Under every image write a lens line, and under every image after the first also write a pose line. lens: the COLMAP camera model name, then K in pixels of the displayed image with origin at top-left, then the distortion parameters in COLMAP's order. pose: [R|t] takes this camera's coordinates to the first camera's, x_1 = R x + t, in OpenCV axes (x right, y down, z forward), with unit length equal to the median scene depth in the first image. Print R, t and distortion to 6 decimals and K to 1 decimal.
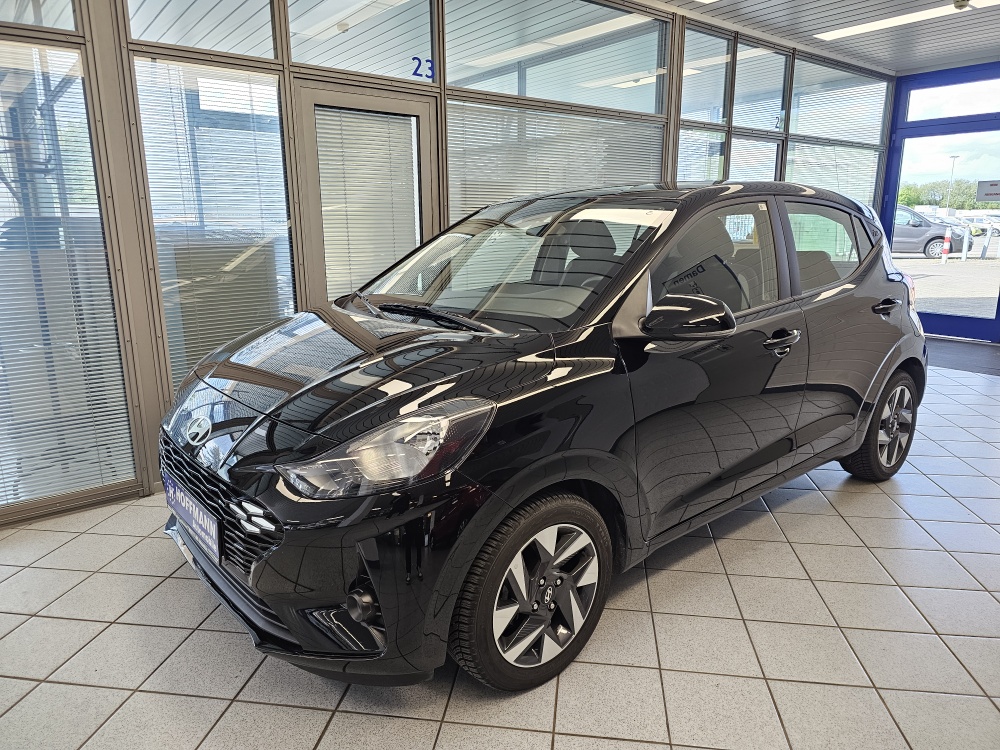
lens RADIAL K [[674.0, 0, 483.7], [0, 674.0, 376.6], [0, 0, 1]] dist [0.057870, -0.057102]
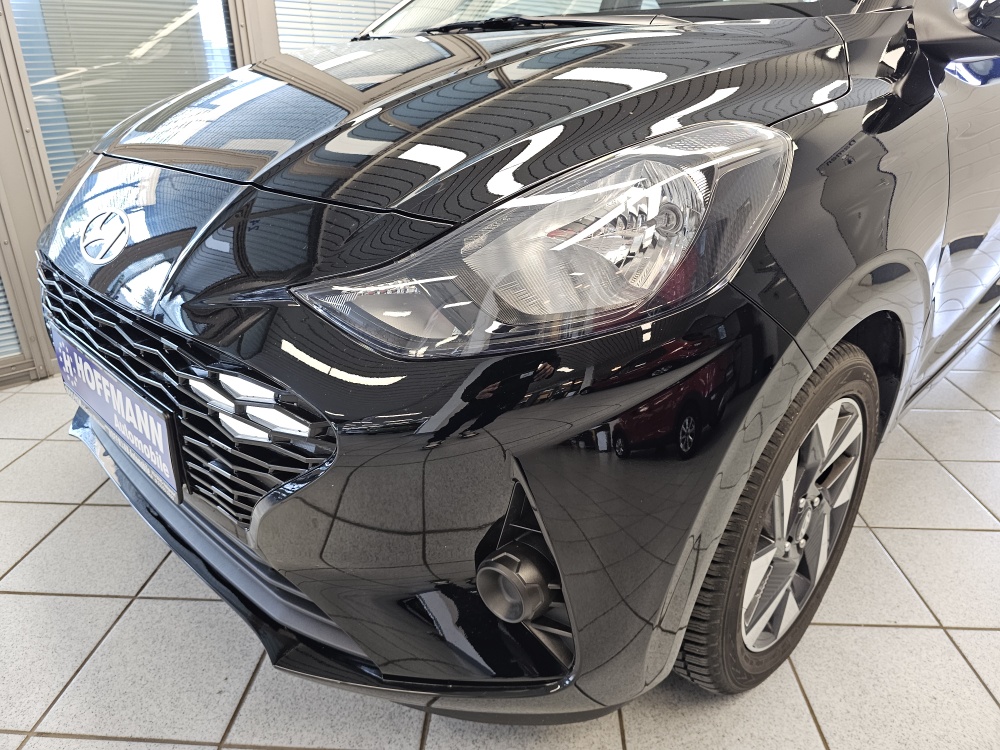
lens RADIAL K [[686.6, 0, 500.0], [0, 686.6, 375.0], [0, 0, 1]] dist [0.034121, -0.043263]
pose [[0.994732, -0.031458, 0.097560, -0.206286], [0.013540, 0.983730, 0.179141, 0.101237], [-0.101608, -0.176876, 0.978974, 0.512746]]
